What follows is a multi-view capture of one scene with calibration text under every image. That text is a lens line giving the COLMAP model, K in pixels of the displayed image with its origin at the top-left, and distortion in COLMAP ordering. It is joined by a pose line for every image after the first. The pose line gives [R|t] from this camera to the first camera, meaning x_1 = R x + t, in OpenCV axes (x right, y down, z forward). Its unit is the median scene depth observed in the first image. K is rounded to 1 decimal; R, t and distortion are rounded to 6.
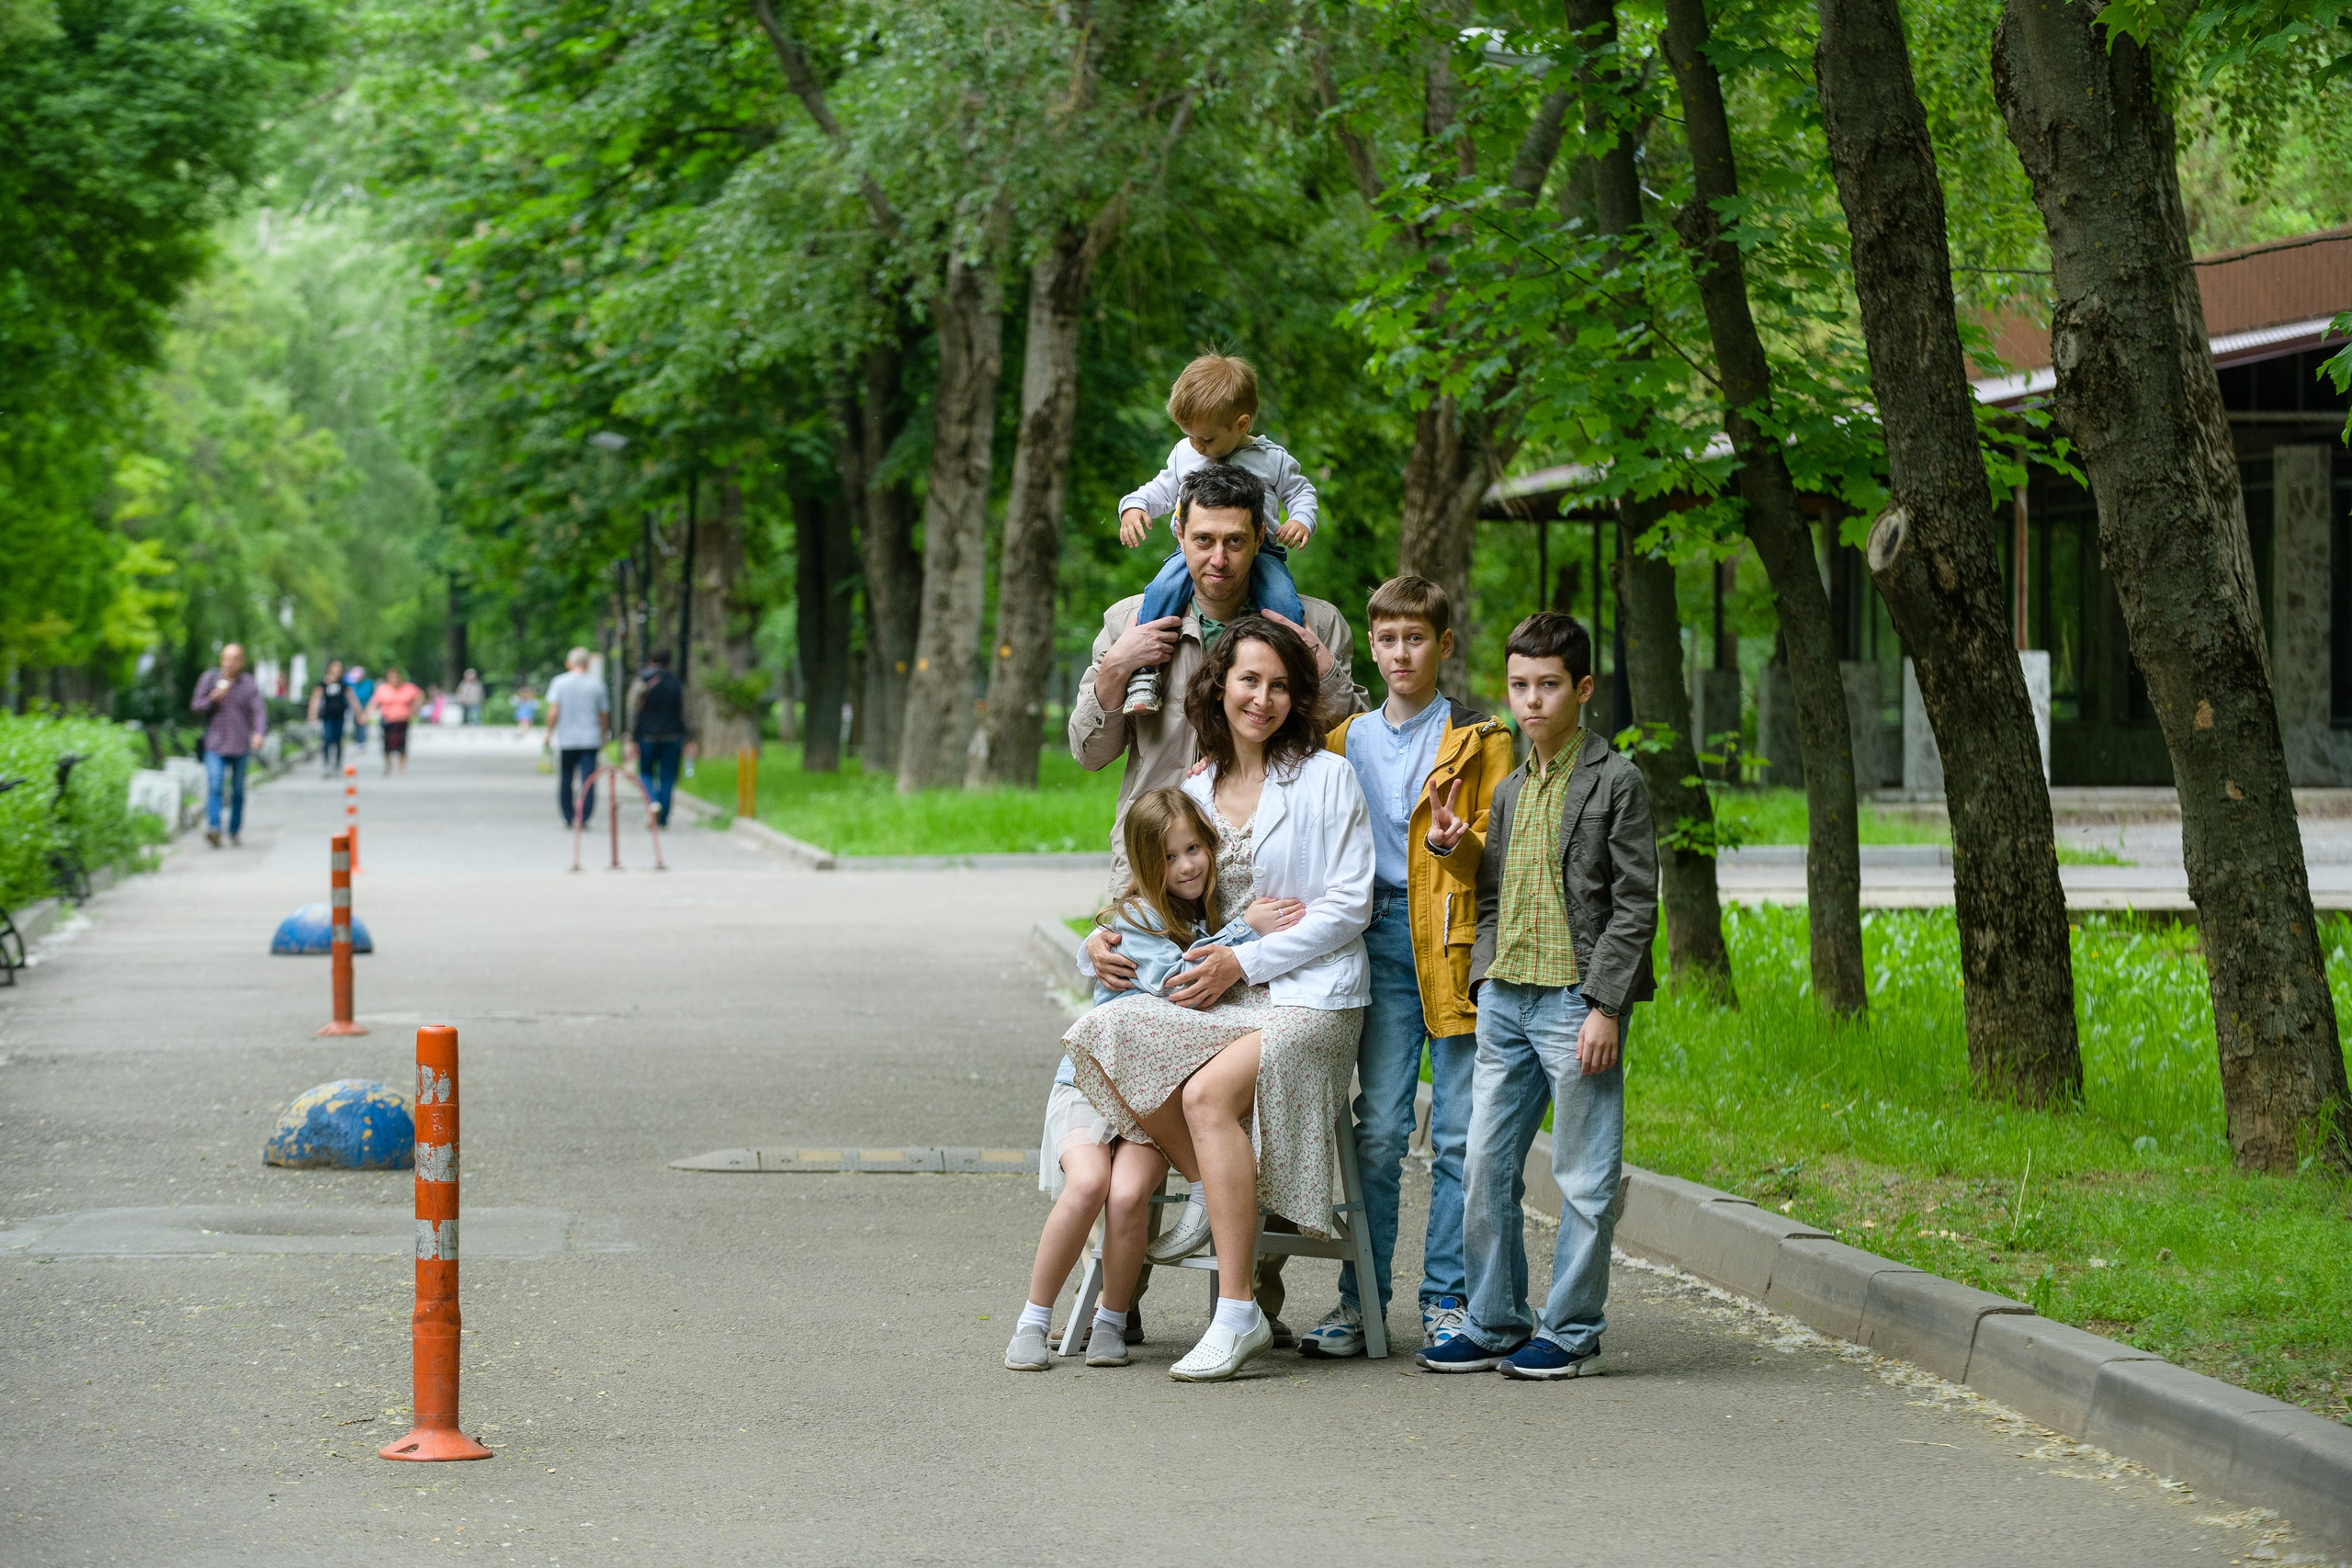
lens RADIAL K [[7041.3, 0, 1176.0], [0, 7041.3, 784.0], [0, 0, 1]] dist [0.007854, 2.084579]
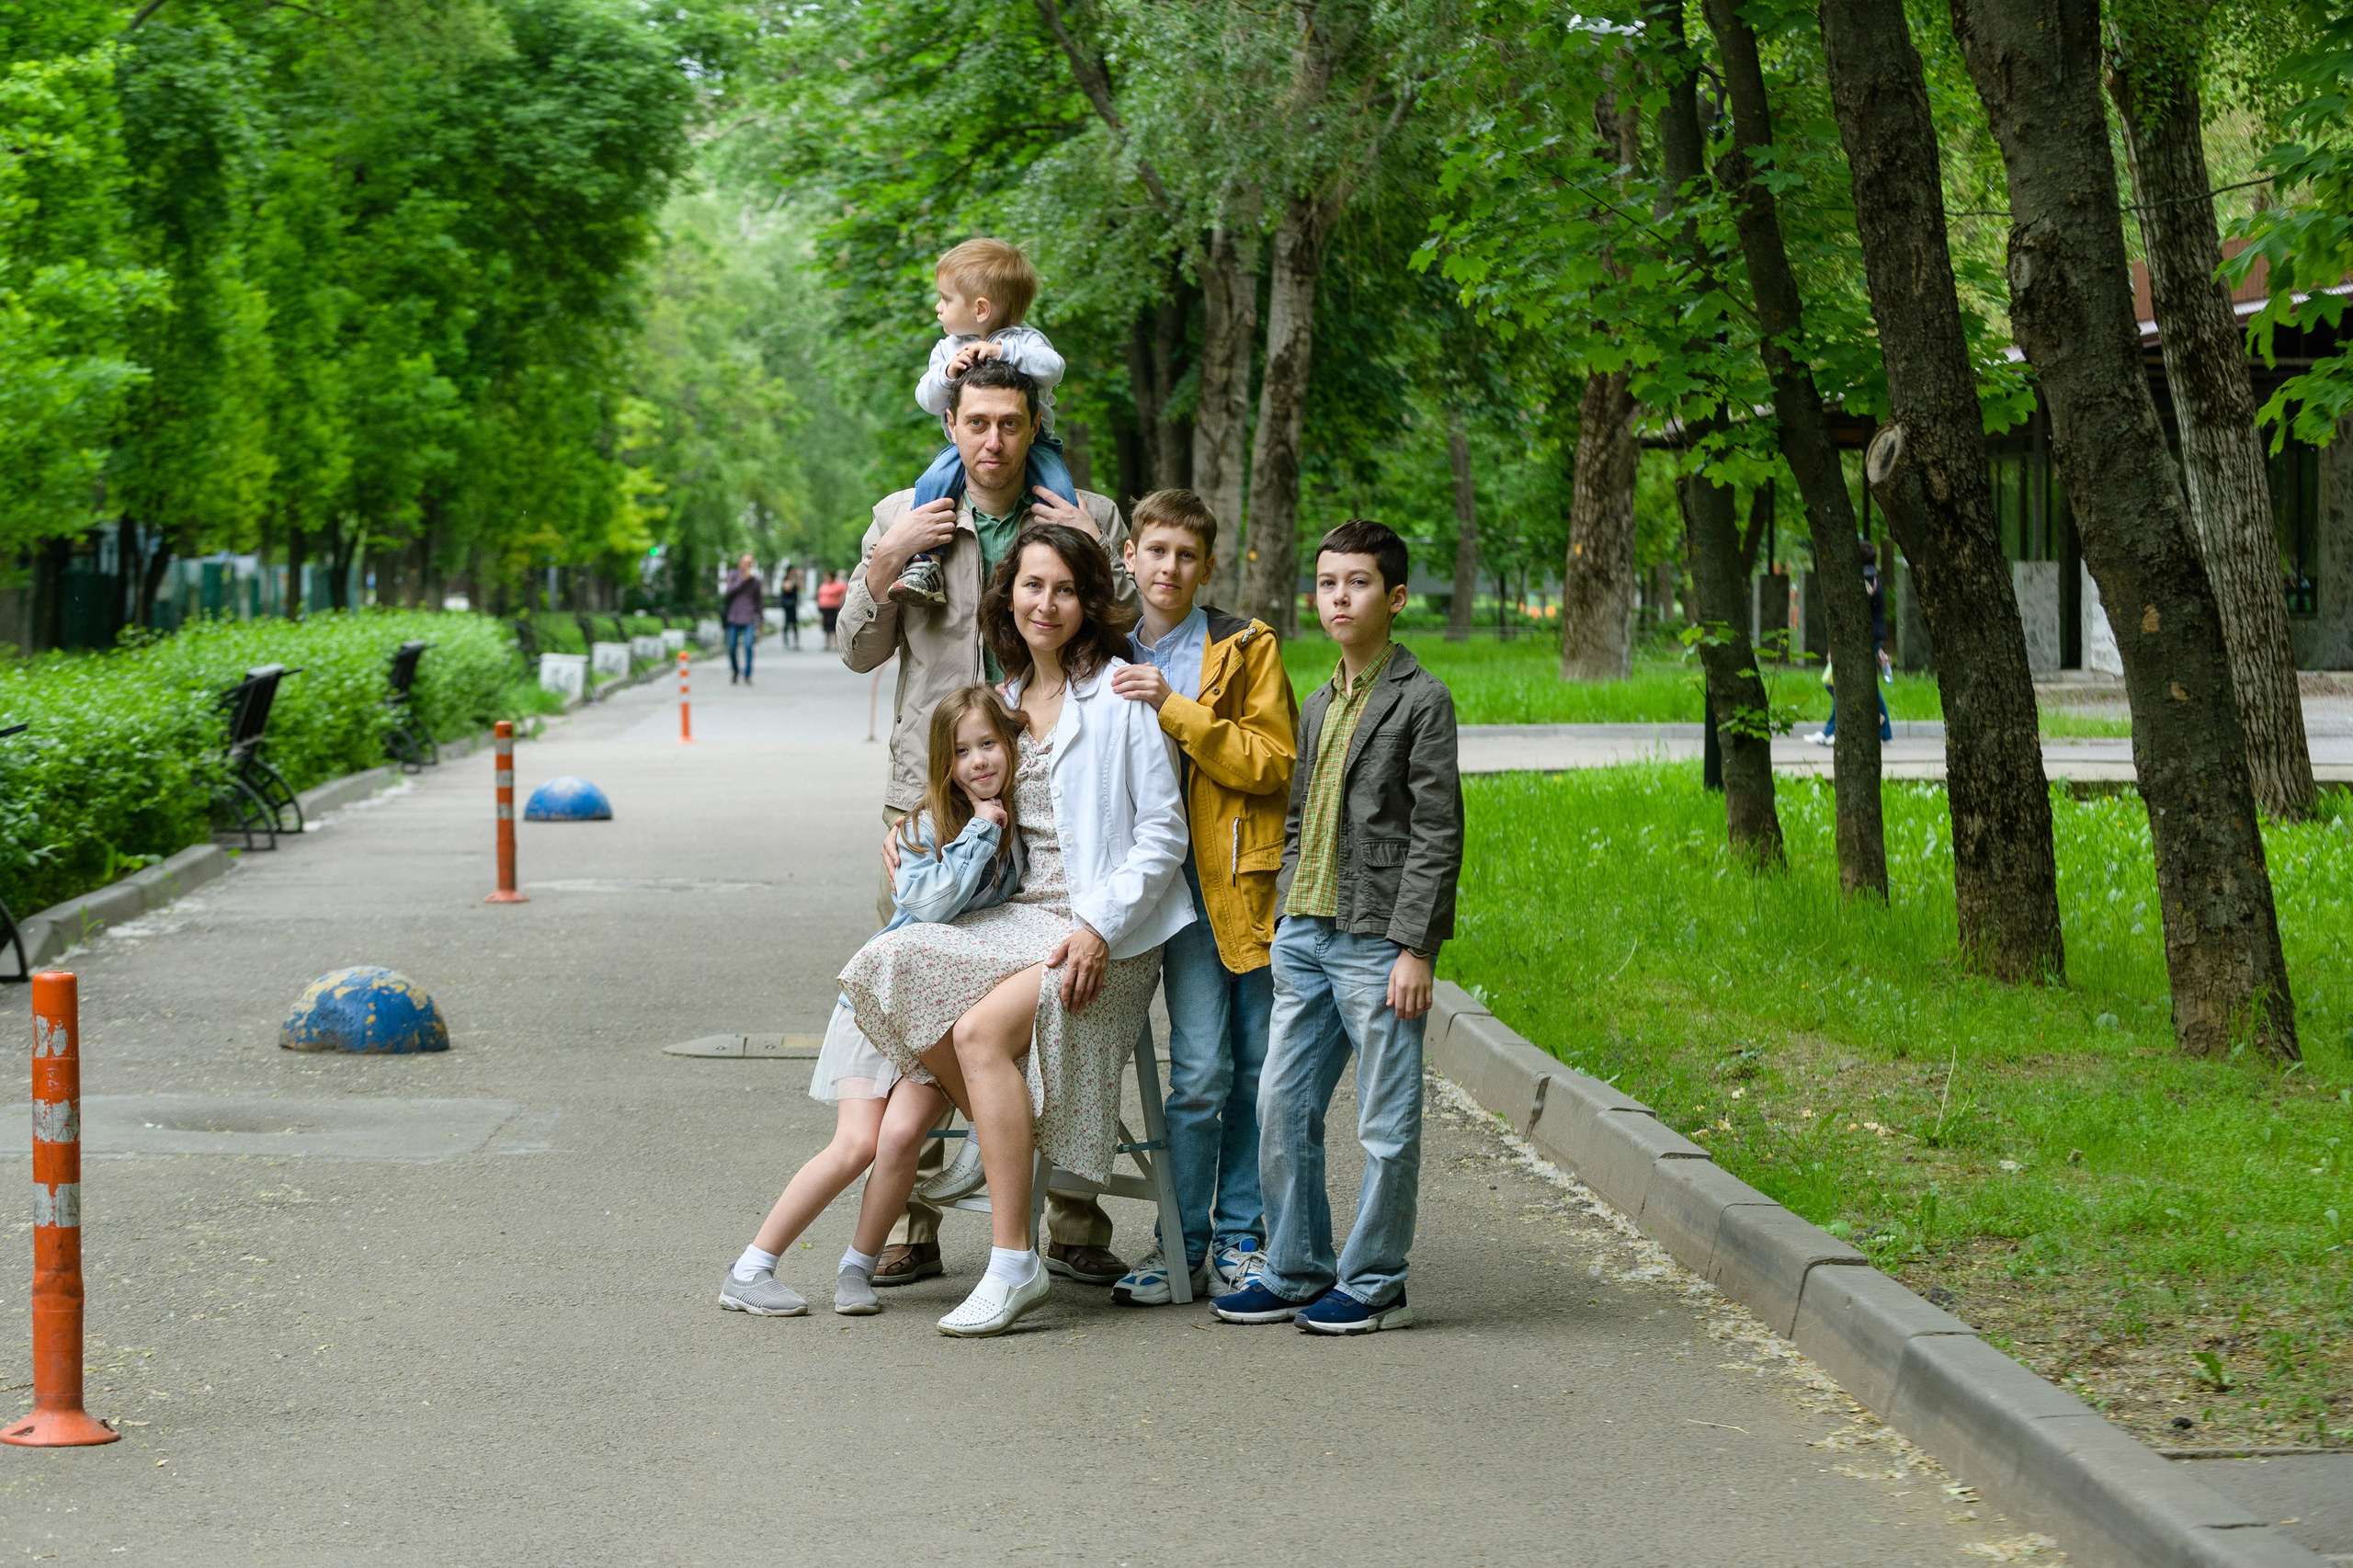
lens RADIAL K [[5612.3, 0, 1176.5], [0, 5612.3, 784.0], [0, 0, 1]] dist [-0.140575, -0.555752]
pose [[0.998646, 0.002124, -0.051969, 0.030636], [-0.000981, 0.999757, 0.022008, -0.002386], [0.052003, -0.021927, 0.998406, 0.112306]]
